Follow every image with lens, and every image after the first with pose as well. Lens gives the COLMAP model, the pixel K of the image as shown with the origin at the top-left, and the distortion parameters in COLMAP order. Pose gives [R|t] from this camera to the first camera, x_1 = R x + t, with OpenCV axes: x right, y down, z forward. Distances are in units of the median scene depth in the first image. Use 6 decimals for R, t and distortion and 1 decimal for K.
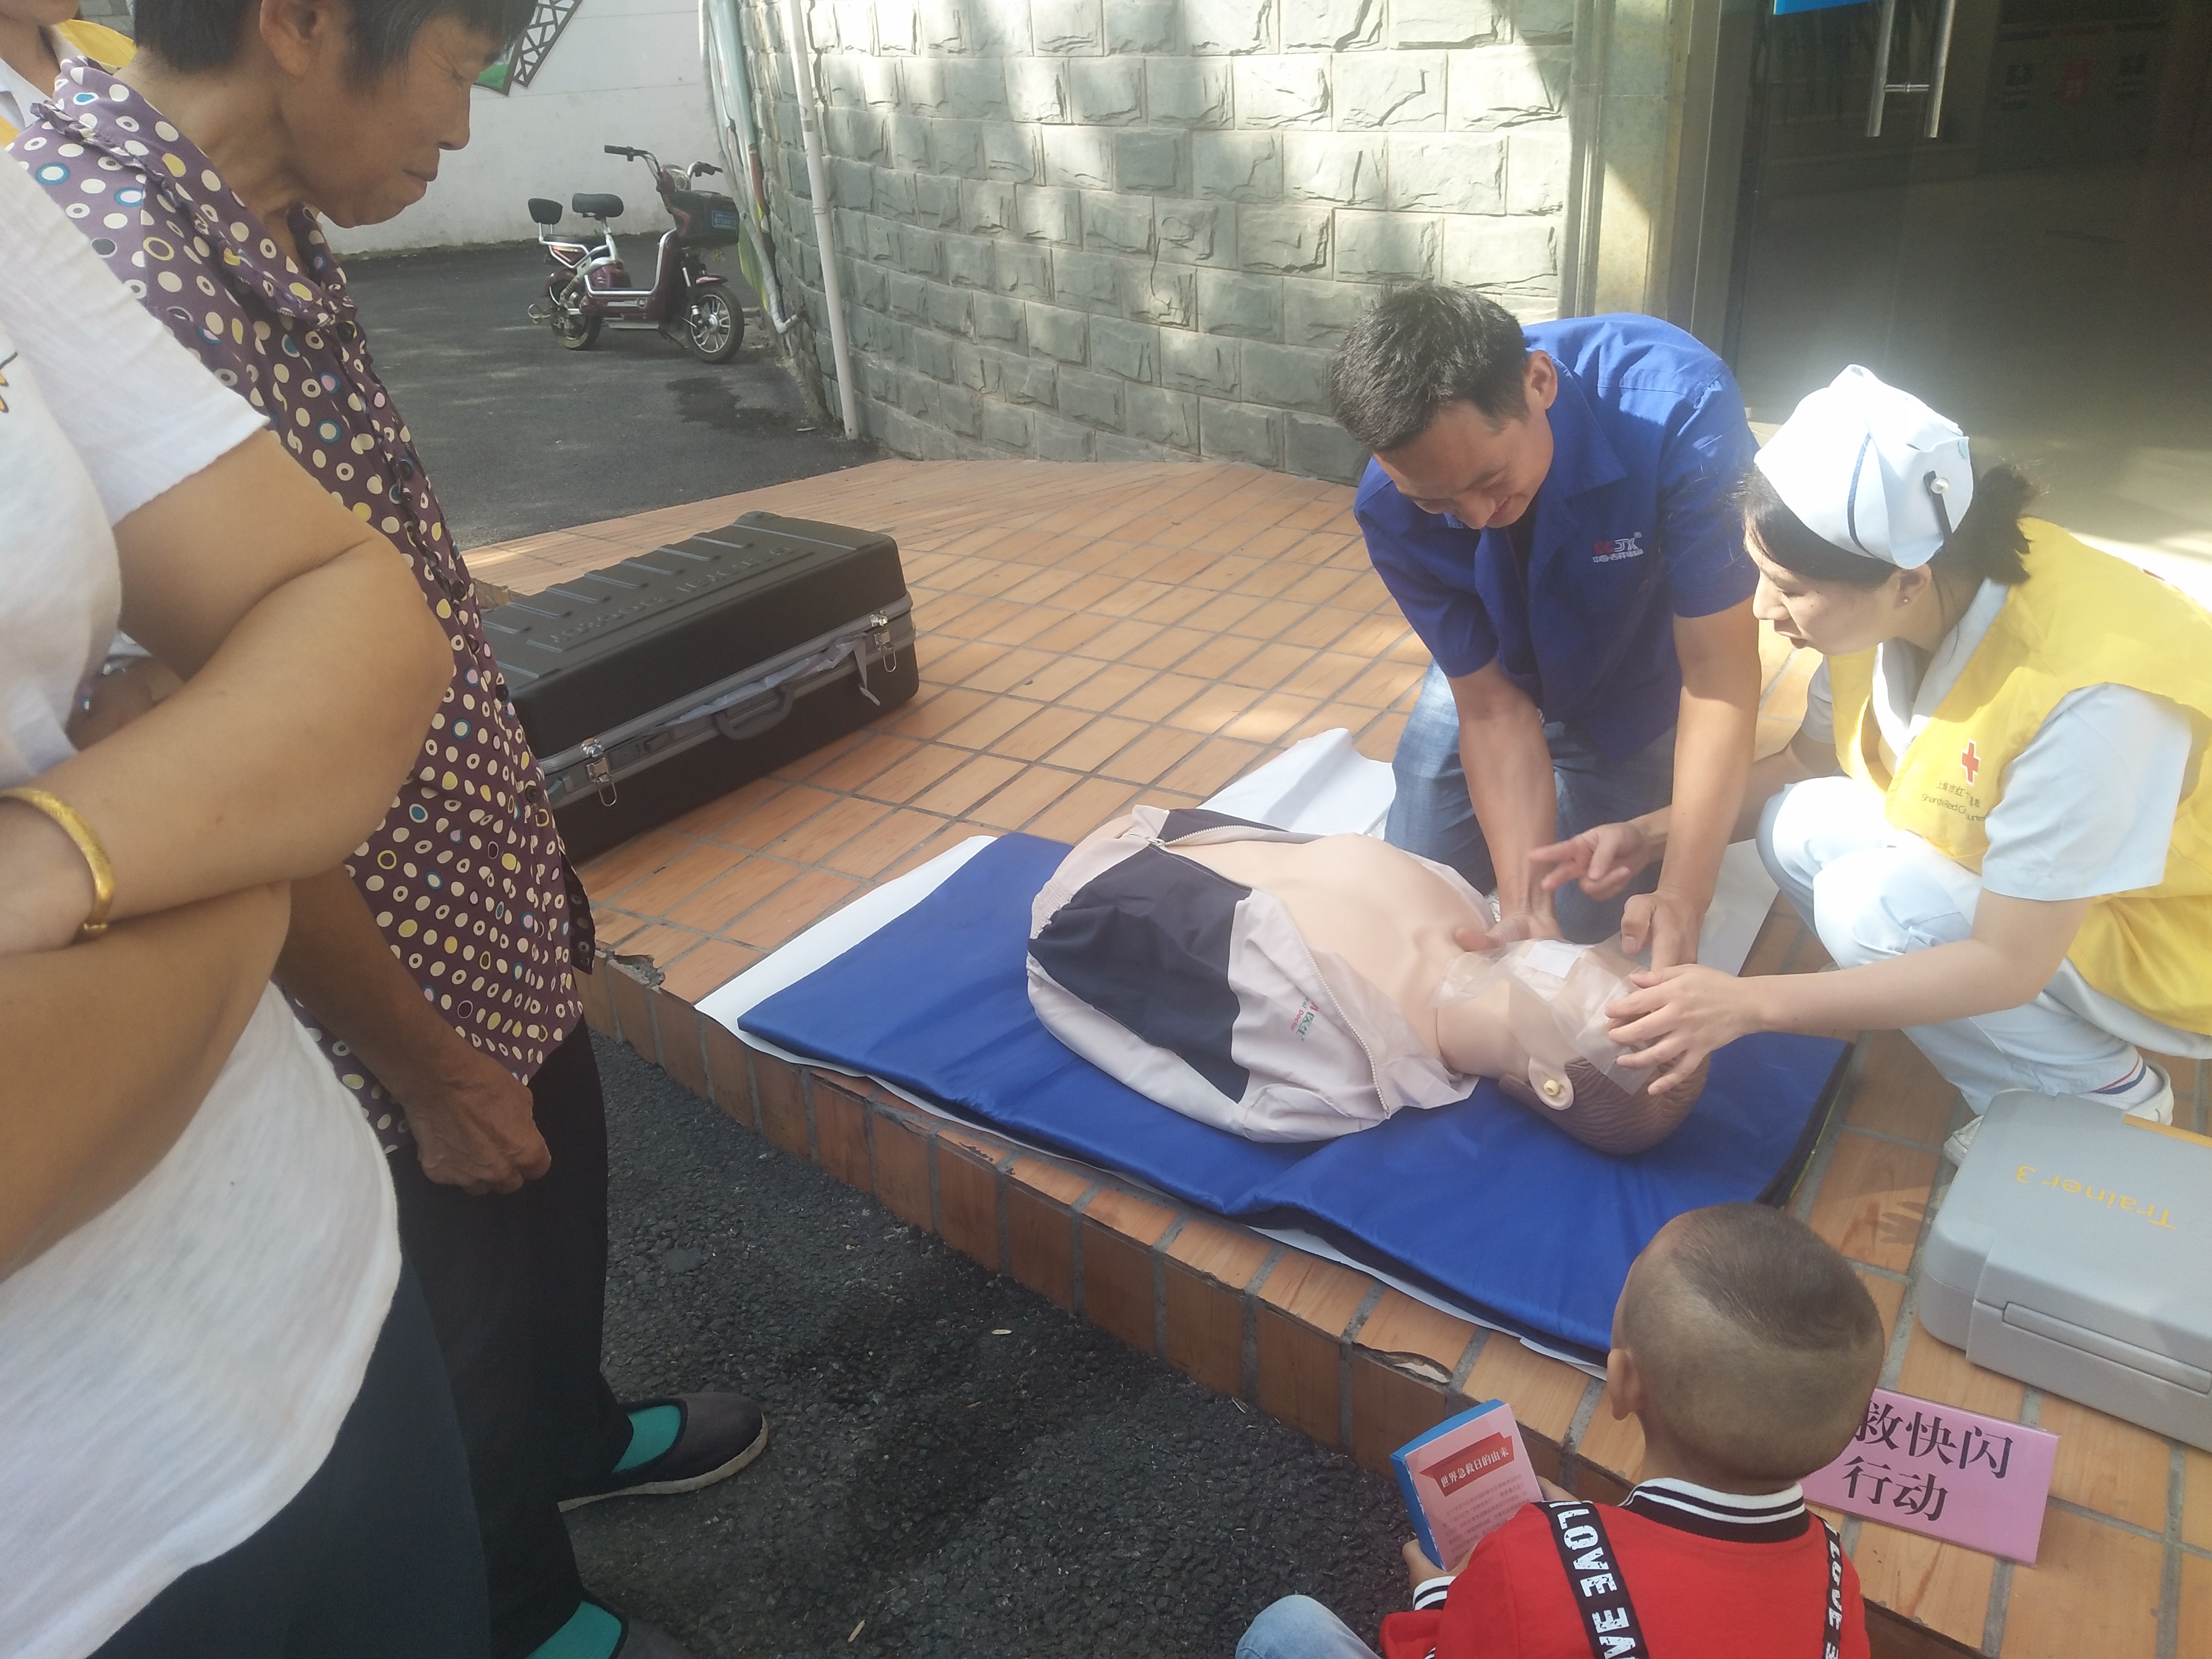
lens RADIAL K [[1657.7, 0, 1107.7], [0, 1657.7, 827.0], [0, 0, 1]] dist [0.002023, 0.003154]
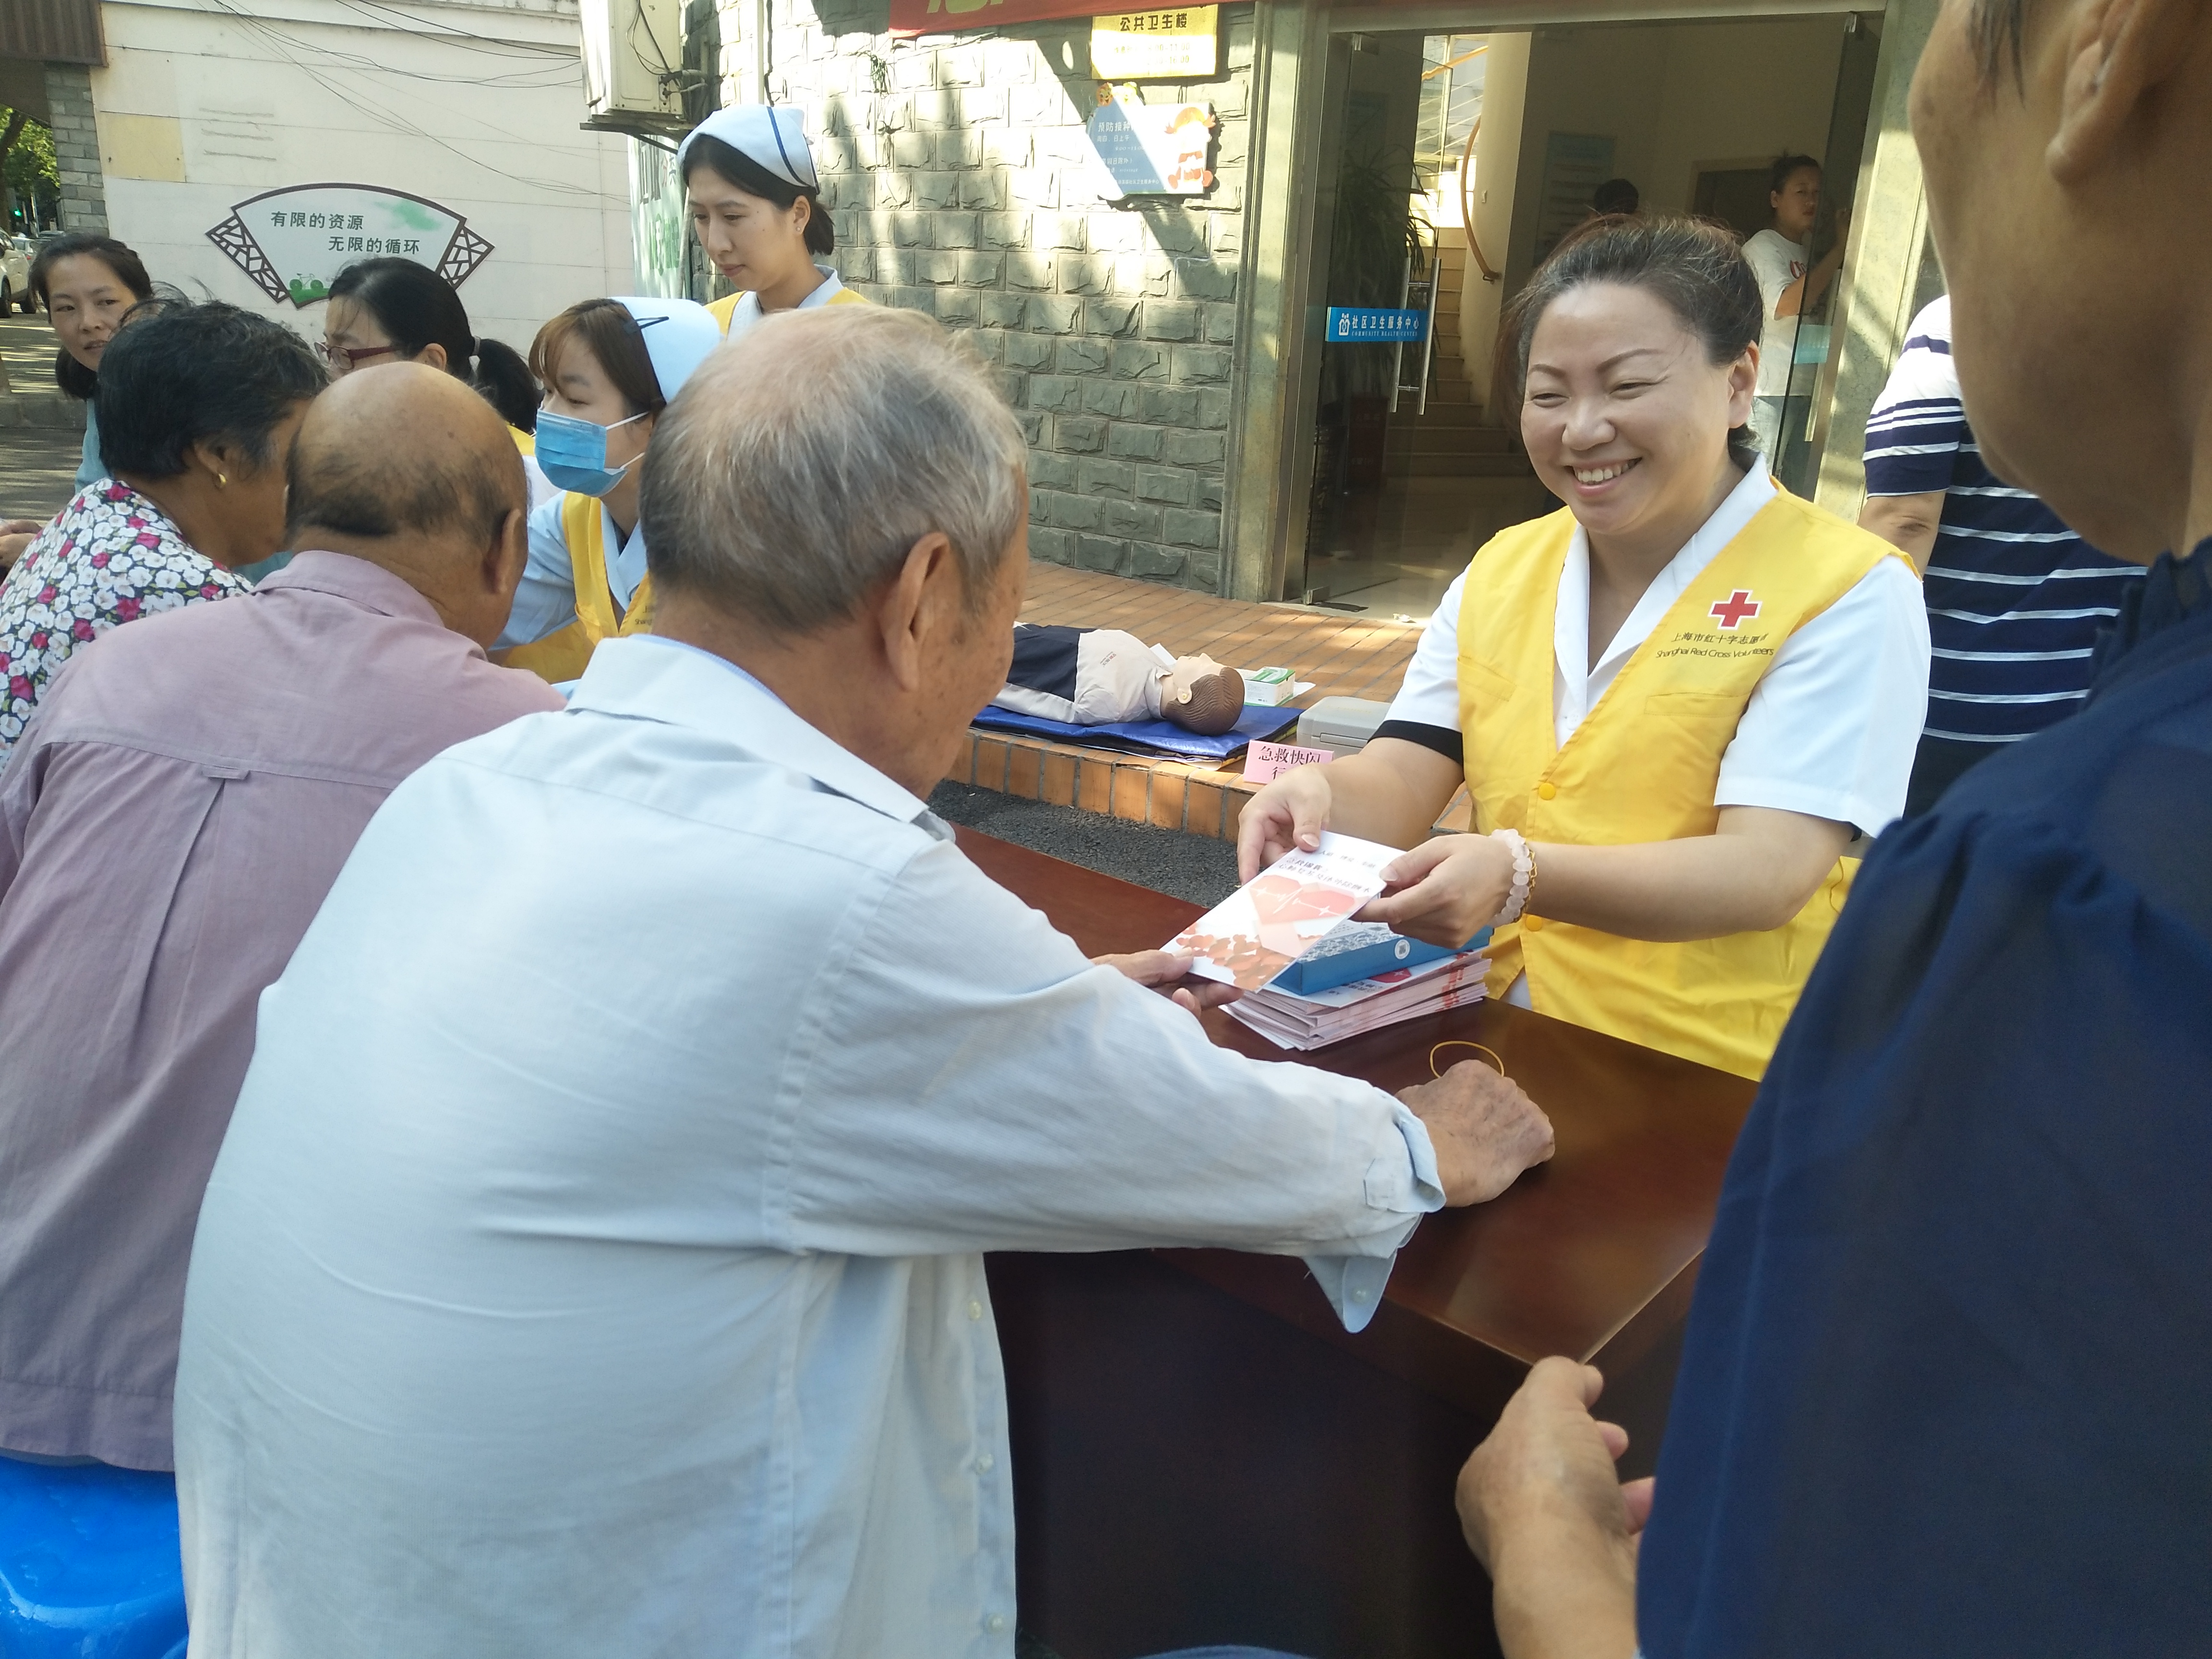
lens RADIAL K [[1657.7, 0, 1105.5], [0, 1657.7, 834.8], [0, 0, 1]] dist [0.002023, 0.003154]
pose [[0.986295, 0.058469, 0.154287, -0.119467], [-0.034505, 0.987522, -0.153655, 0.350627], [-0.161346, 0.146225, 0.976005, -0.697556]]
